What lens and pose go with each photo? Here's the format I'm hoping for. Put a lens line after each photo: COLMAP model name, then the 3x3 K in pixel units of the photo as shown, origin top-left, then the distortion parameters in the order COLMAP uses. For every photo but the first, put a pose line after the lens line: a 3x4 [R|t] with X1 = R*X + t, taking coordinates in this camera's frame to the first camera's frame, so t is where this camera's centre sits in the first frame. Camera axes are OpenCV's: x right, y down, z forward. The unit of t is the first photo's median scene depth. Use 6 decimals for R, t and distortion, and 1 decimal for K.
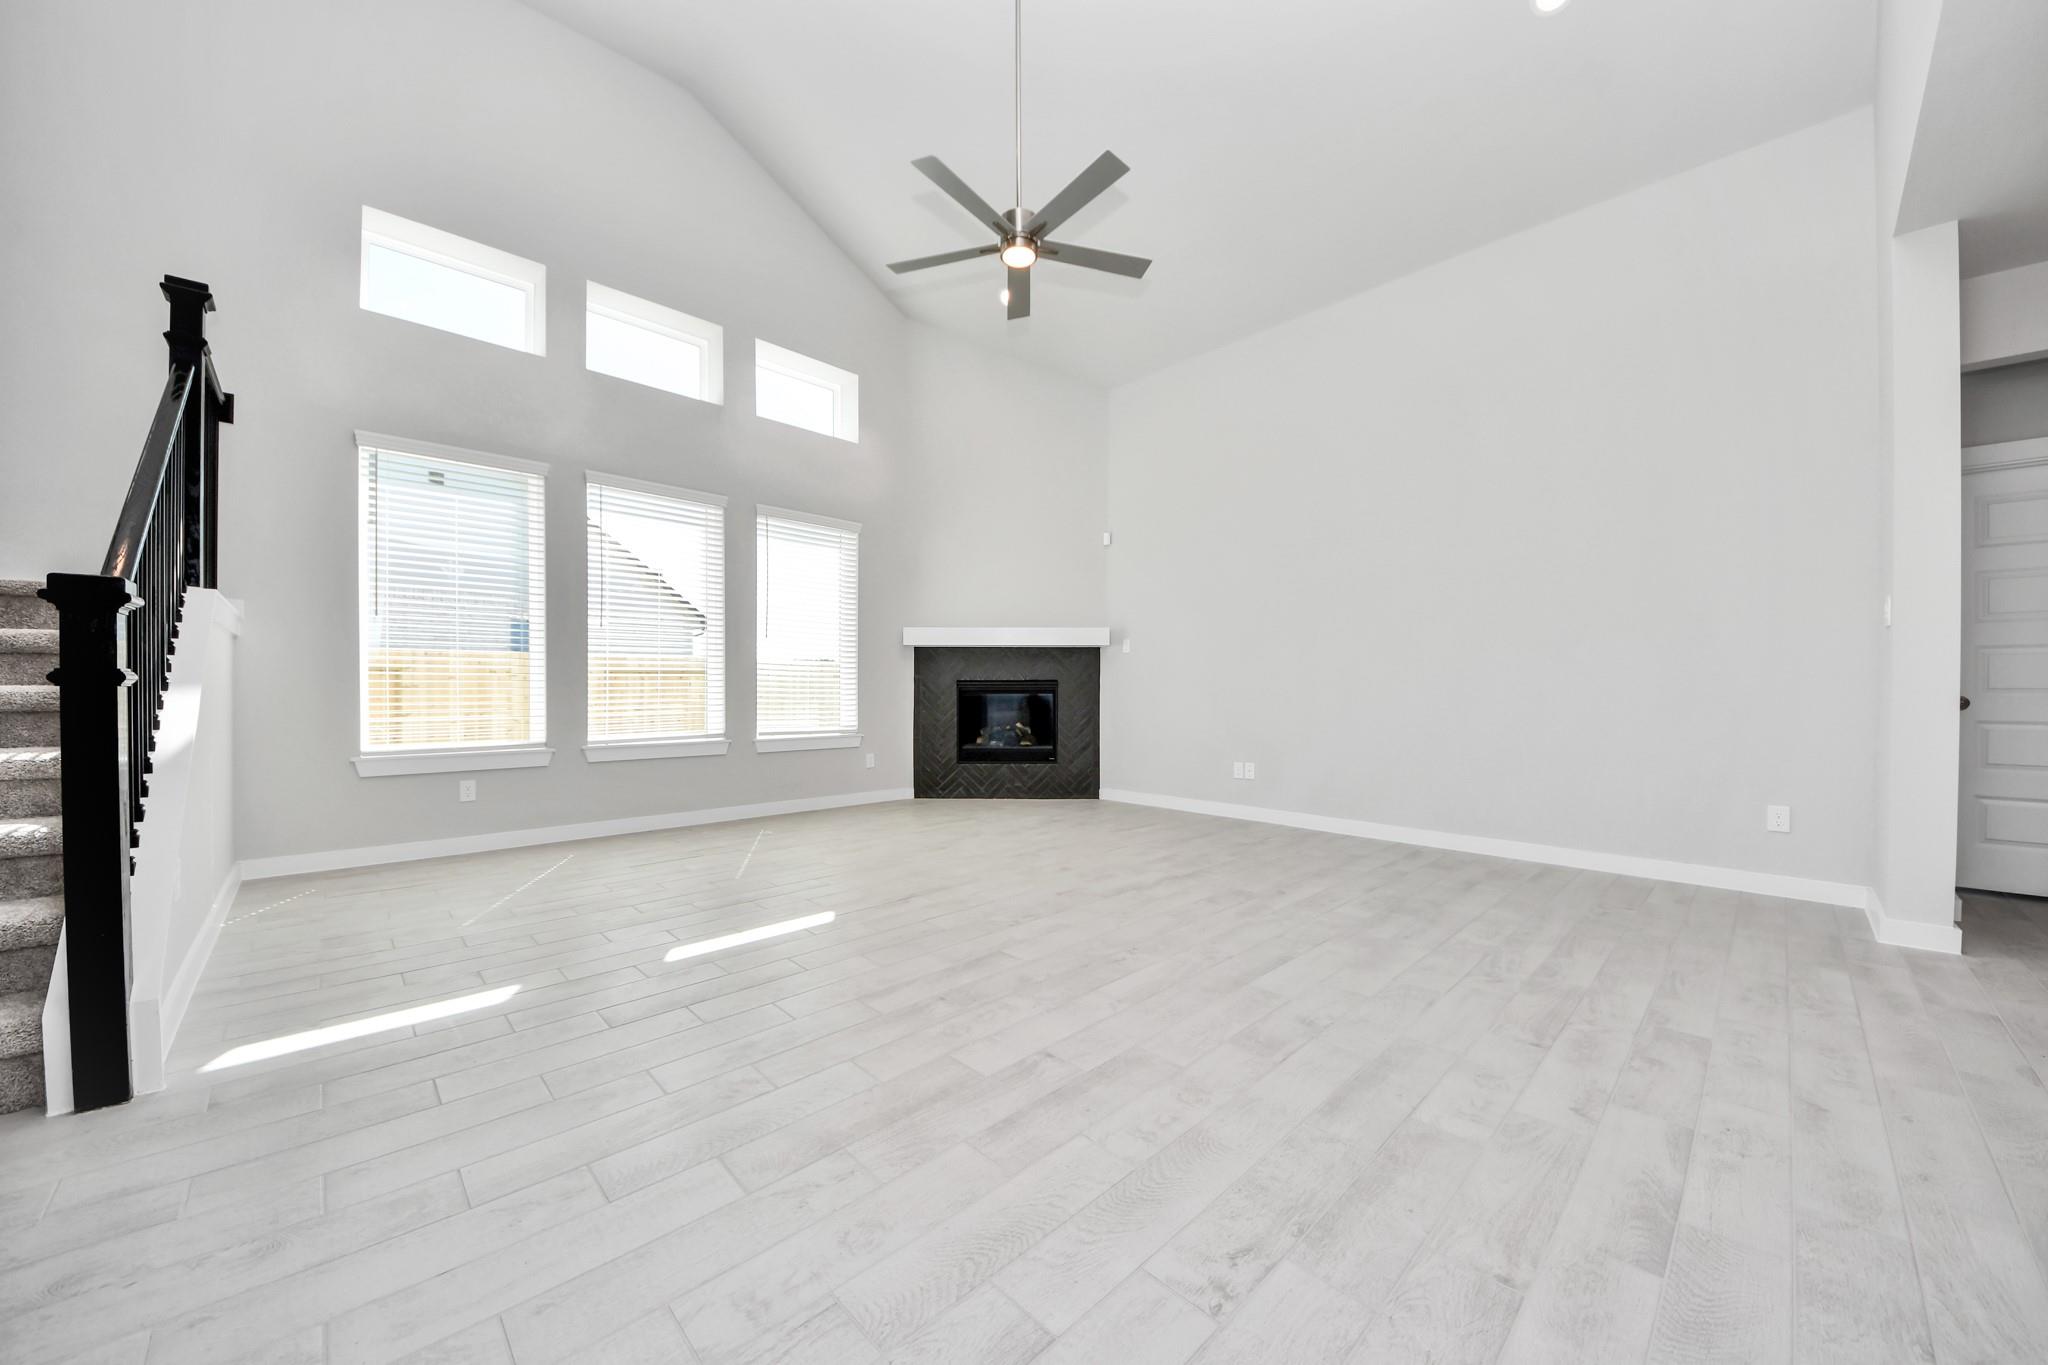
lens RADIAL K [[726.6, 0, 1012.8], [0, 726.6, 689.1], [0, 0, 1]] dist [0.000924, -0.000730]
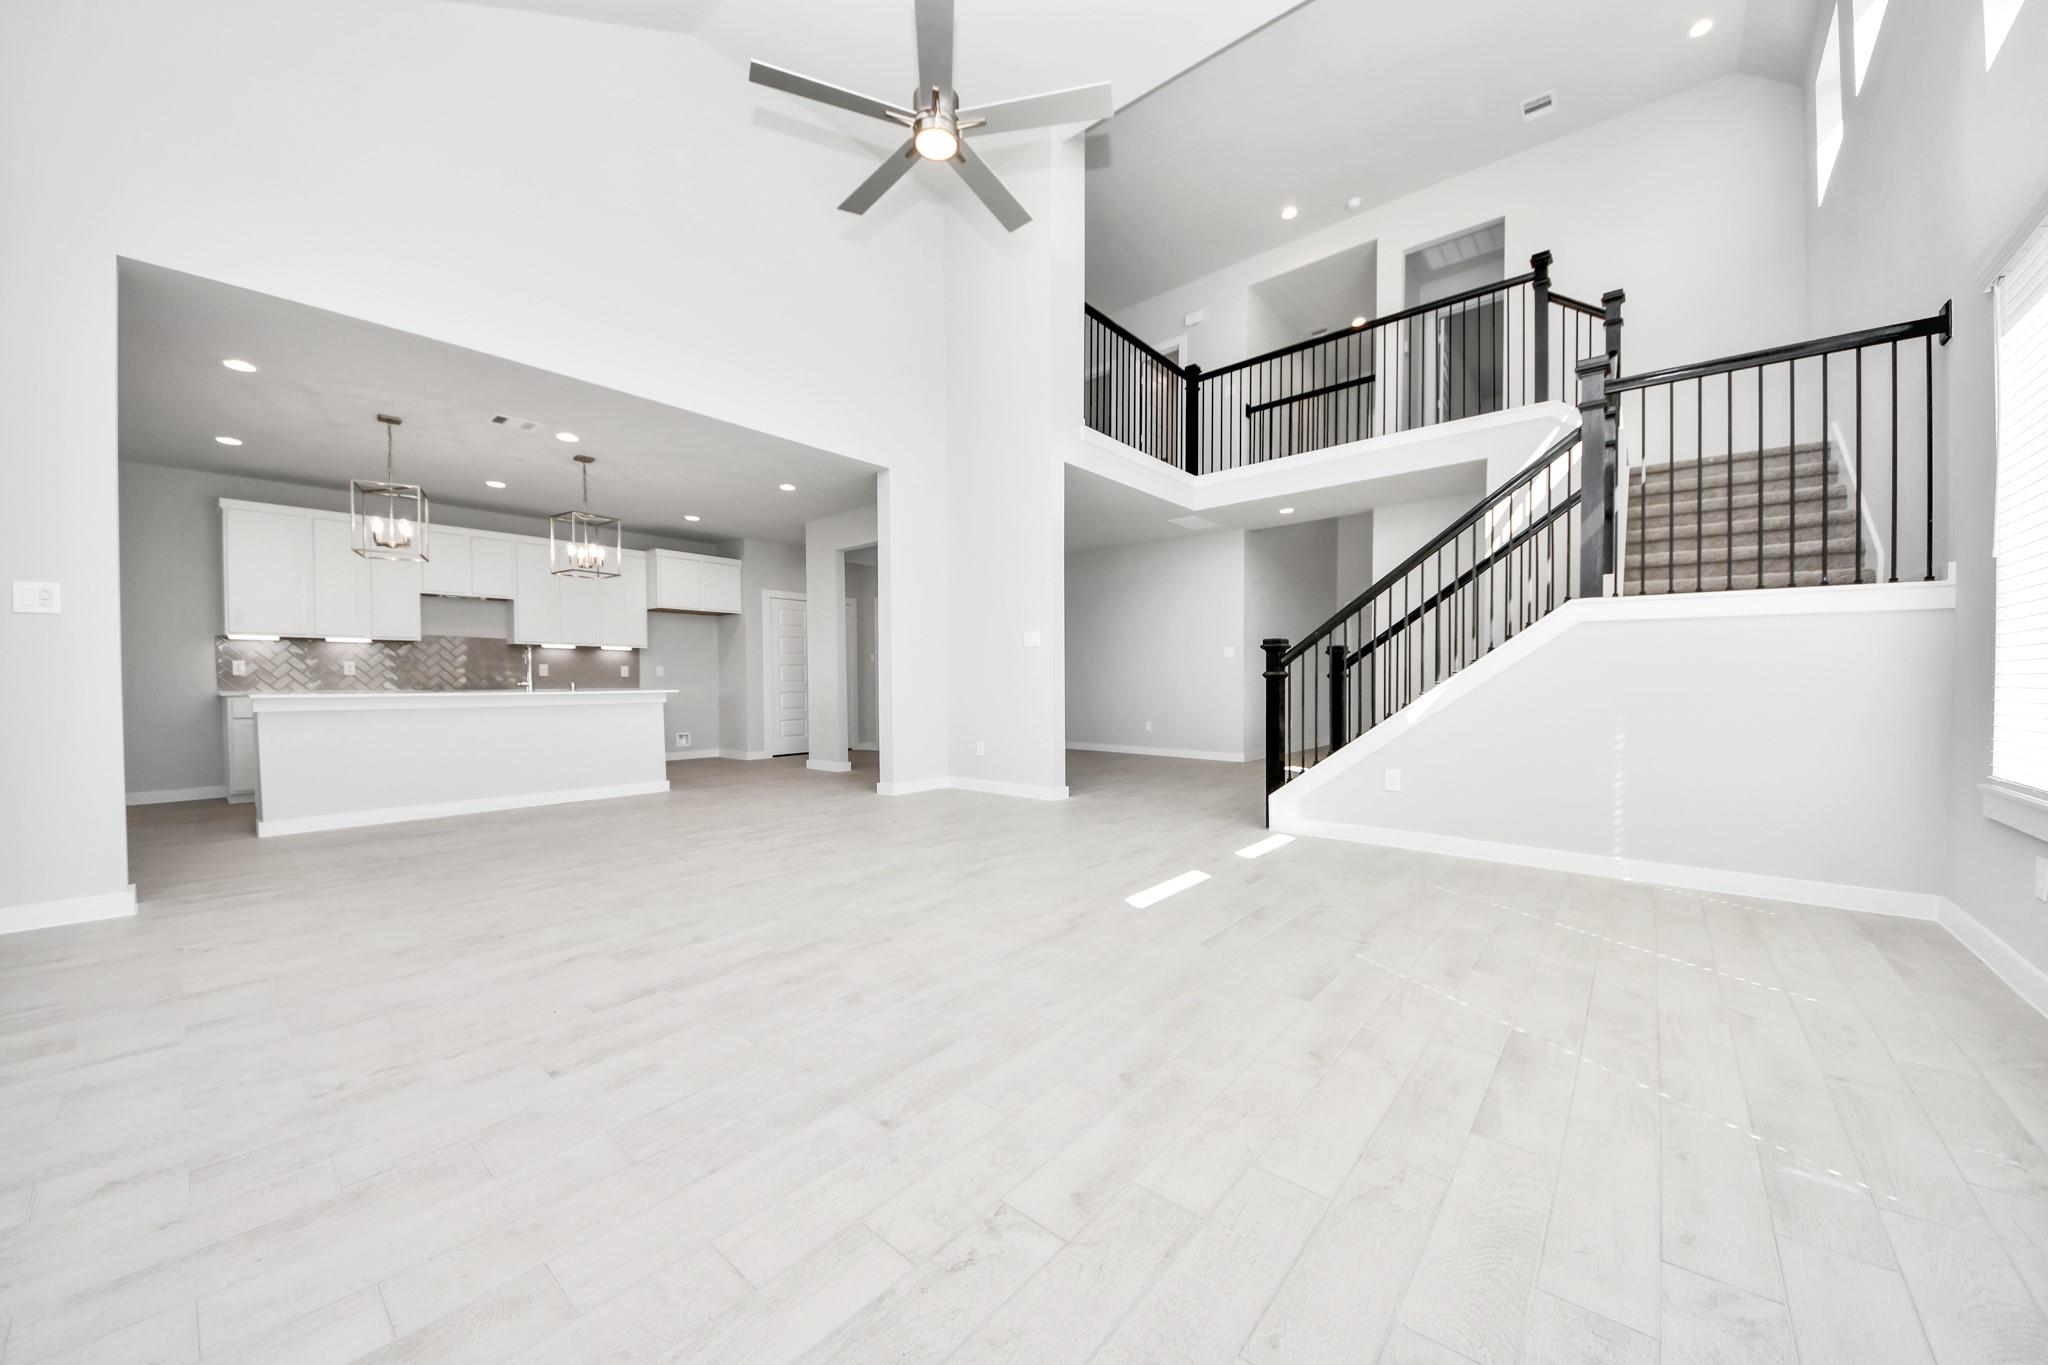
lens RADIAL K [[726.6, 0, 1016.2], [0, 726.6, 682.0], [0, 0, 1]] dist [0.000924, -0.000730]
pose [[-0.994298, 0.000235, -0.106637, 0.005440], [-0.000274, 0.999989, 0.004757, 0.002420], [0.106637, 0.004759, -0.994287, 0.946183]]
